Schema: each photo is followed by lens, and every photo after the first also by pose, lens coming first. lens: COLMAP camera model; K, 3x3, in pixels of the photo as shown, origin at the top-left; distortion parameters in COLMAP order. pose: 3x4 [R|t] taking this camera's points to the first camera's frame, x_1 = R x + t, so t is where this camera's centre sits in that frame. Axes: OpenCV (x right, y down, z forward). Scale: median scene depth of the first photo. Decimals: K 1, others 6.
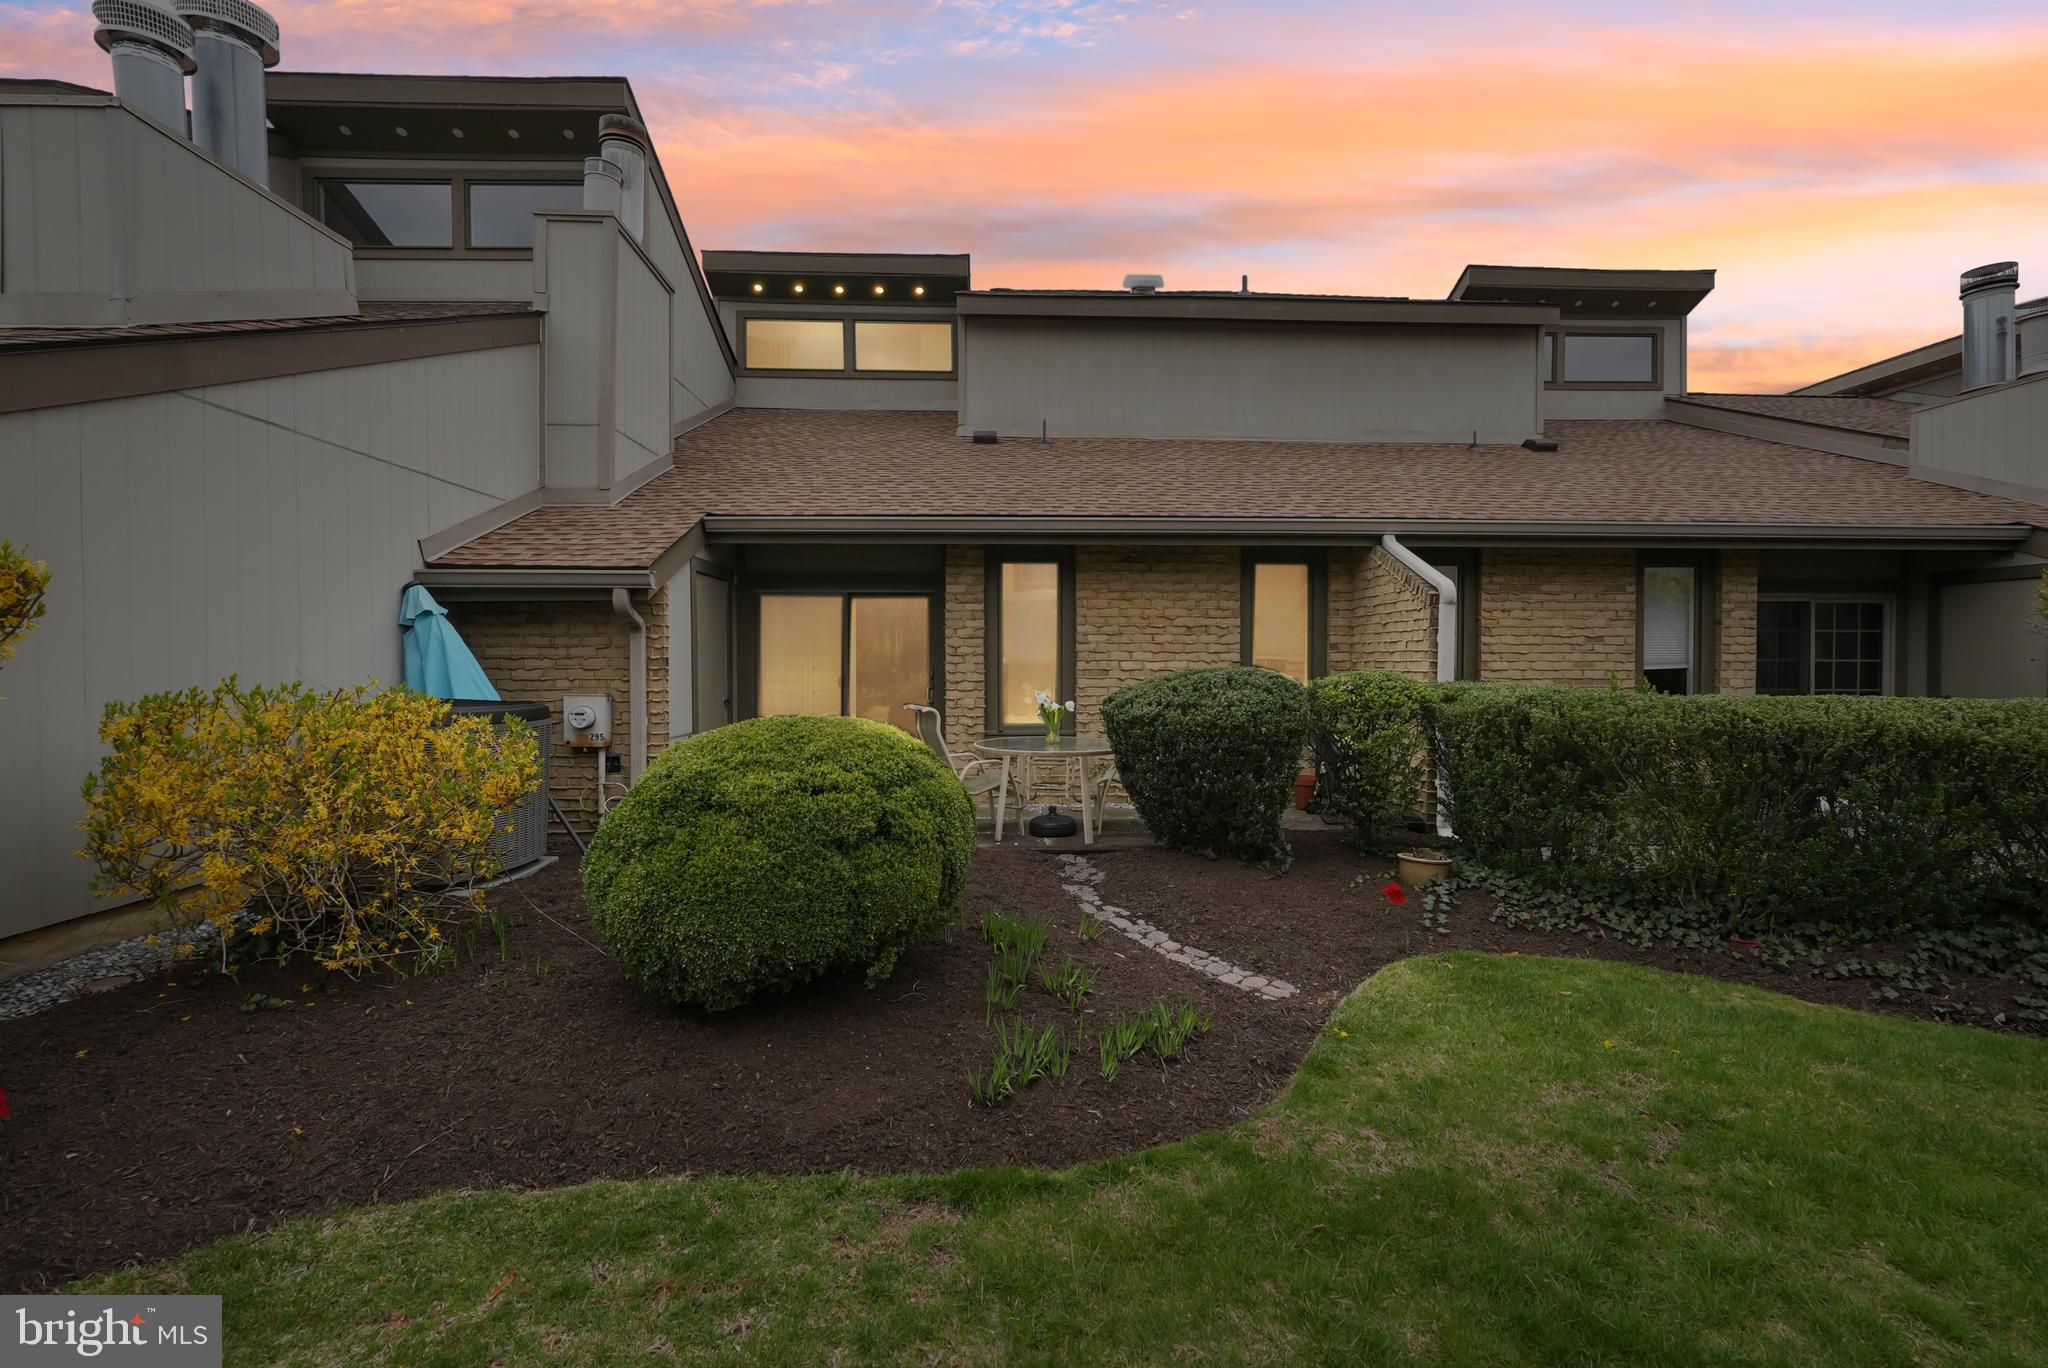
lens RADIAL K [[908.6, 0, 1028.2], [0, 908.6, 680.1], [0, 0, 1]] dist [-0.016334, 0.008120]
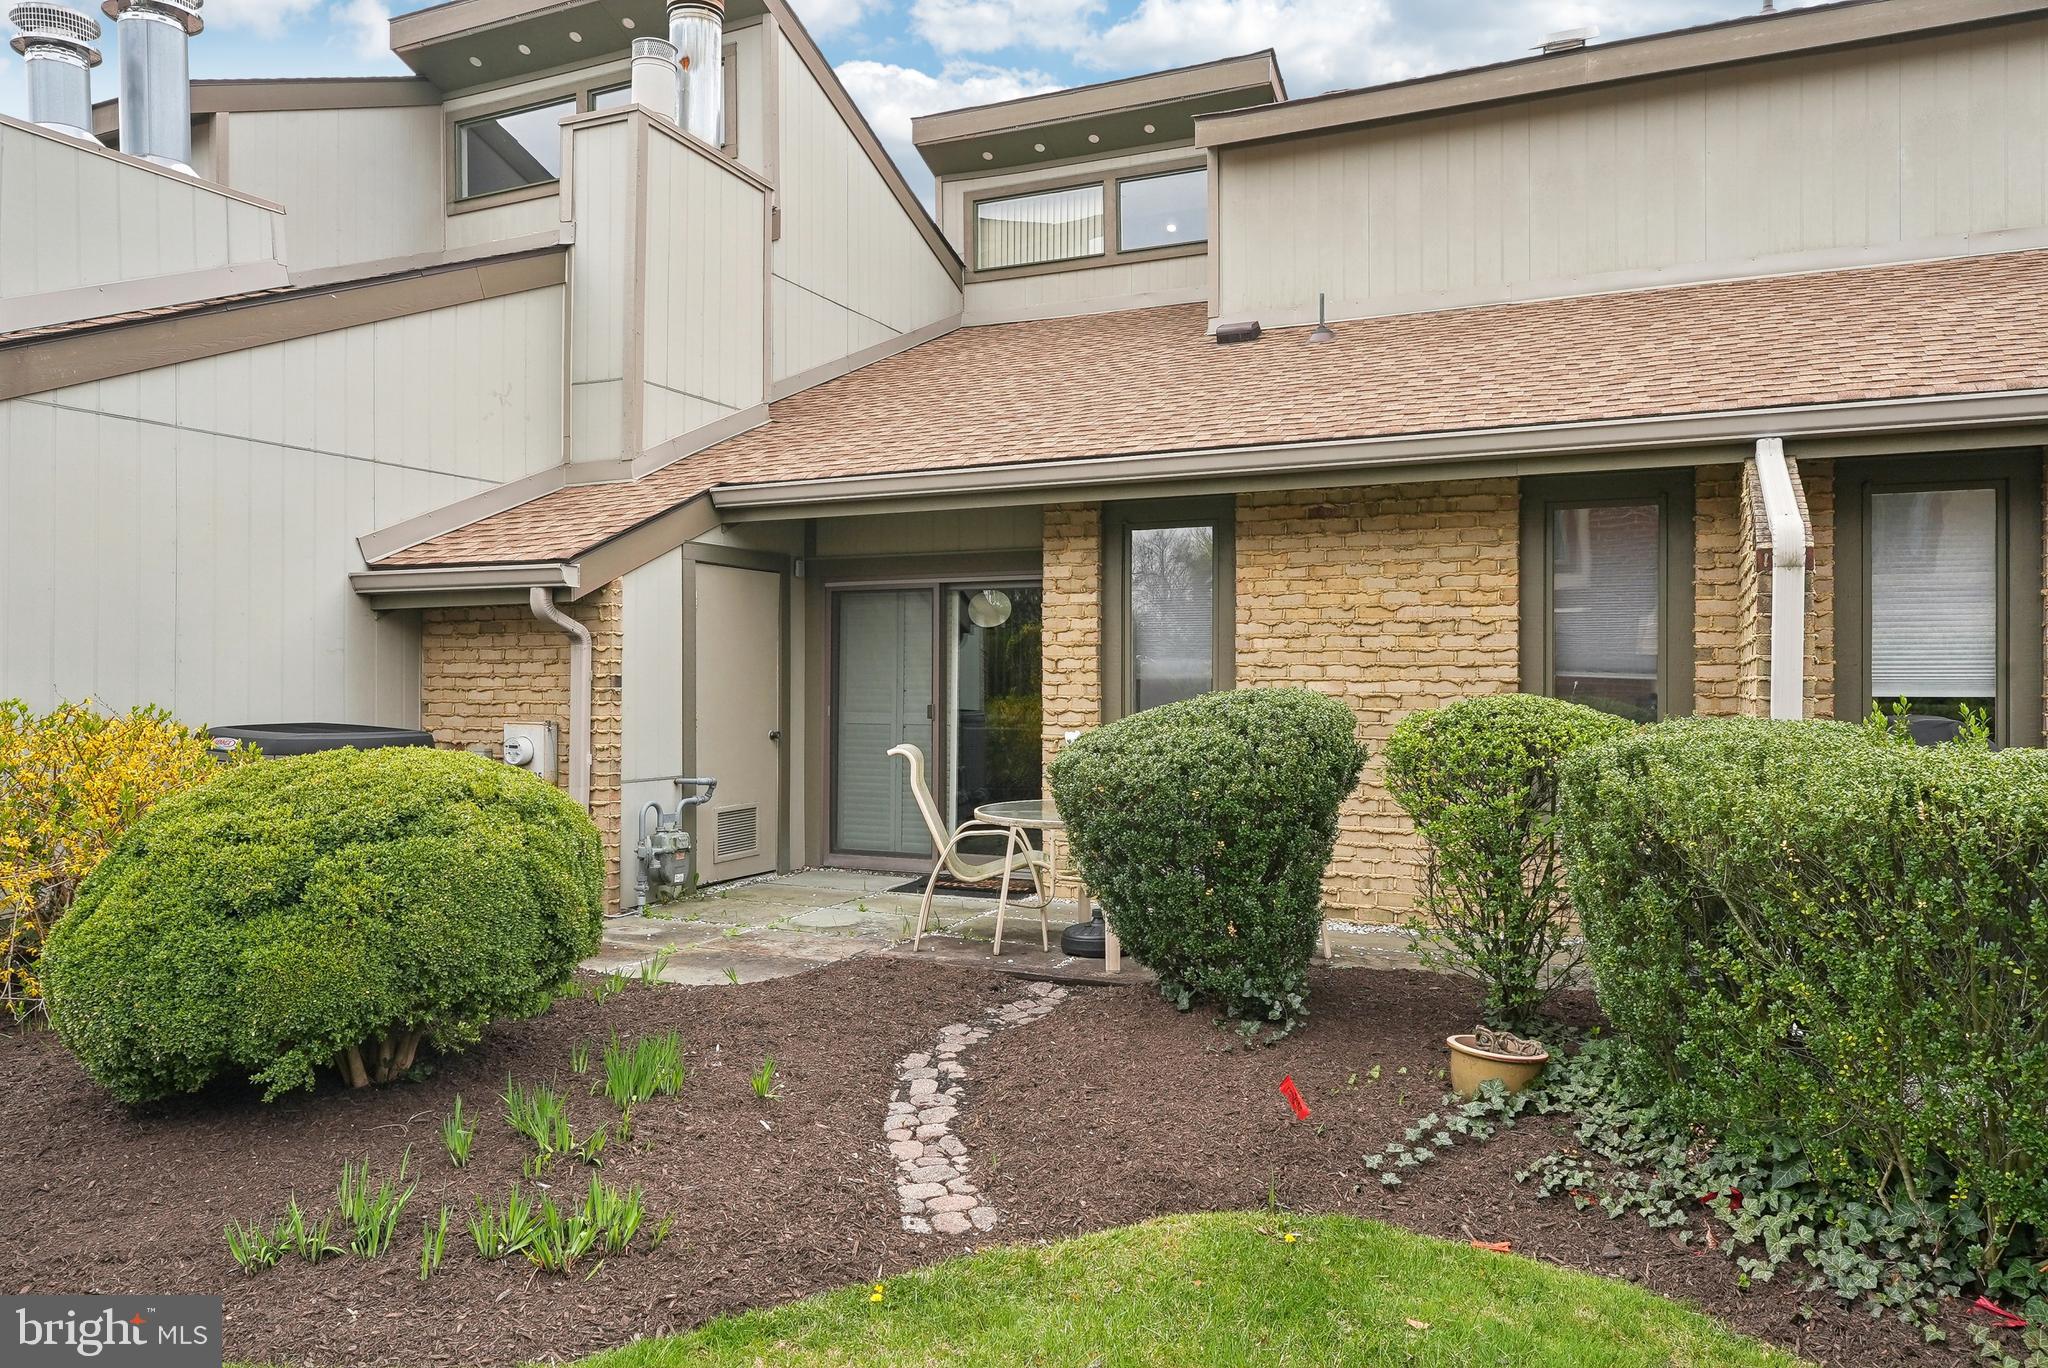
lens RADIAL K [[1385.3, 0, 1024.0], [0, 1385.3, 684.0], [0, 0, 1]] dist [-0.003906, -0.002606]
pose [[0.892454, 0.000463, -0.451139, 0.353361], [-0.010679, 0.999741, -0.020100, 0.001596], [0.451012, 0.022756, 0.892228, 0.091732]]
